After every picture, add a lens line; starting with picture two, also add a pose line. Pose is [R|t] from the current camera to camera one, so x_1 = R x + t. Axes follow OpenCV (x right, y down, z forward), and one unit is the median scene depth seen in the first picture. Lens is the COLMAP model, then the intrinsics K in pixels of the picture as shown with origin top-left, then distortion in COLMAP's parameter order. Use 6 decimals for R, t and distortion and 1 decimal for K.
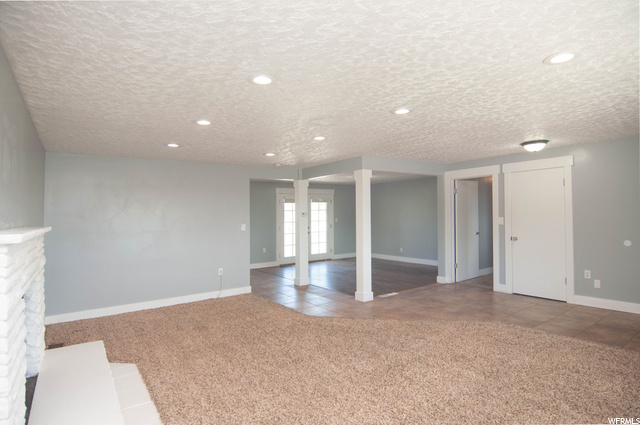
lens RADIAL K [[350.1, 0, 322.4], [0, 350.1, 209.2], [0, 0, 1]] dist [-0.012313, -0.000722]
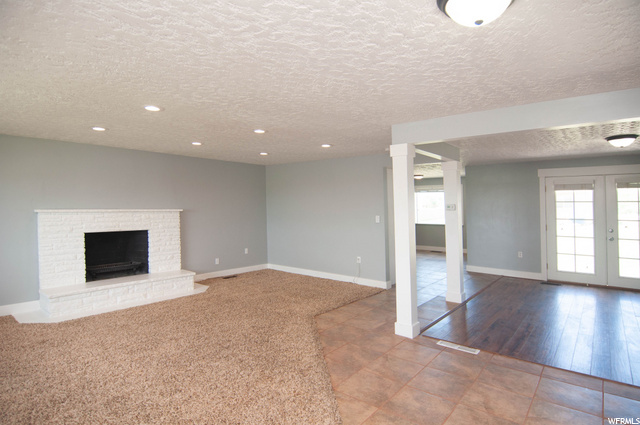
lens RADIAL K [[350.1, 0, 322.4], [0, 350.1, 209.2], [0, 0, 1]] dist [-0.012313, -0.000722]
pose [[0.257643, 0.030305, -0.965765, 0.820502], [-0.001378, 0.999519, 0.030996, -0.004735], [0.966239, -0.006655, 0.257561, 0.746791]]
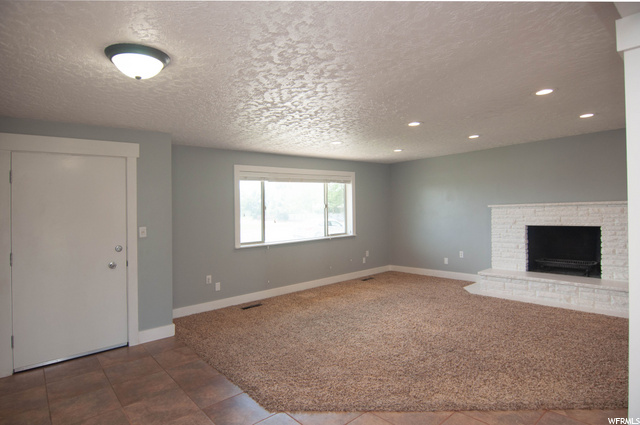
lens RADIAL K [[350.1, 0, 322.4], [0, 350.1, 209.2], [0, 0, 1]] dist [-0.012313, -0.000722]
pose [[-0.994508, 0.060253, -0.085579, 0.404288], [0.060628, 0.998159, -0.001783, 0.007739], [0.085314, -0.006962, -0.996330, 1.369543]]
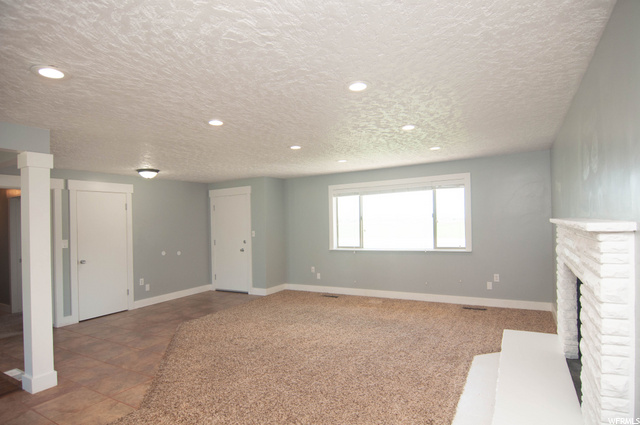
lens RADIAL K [[361.4, 0, 320.3], [0, 361.4, 221.3], [0, 0, 1]] dist [0.000565, 0.000326]
pose [[-0.400498, 0.040898, 0.915384, -0.668324], [0.039505, 0.998845, -0.027343, 0.031957], [-0.915446, 0.025211, -0.401651, 0.914164]]
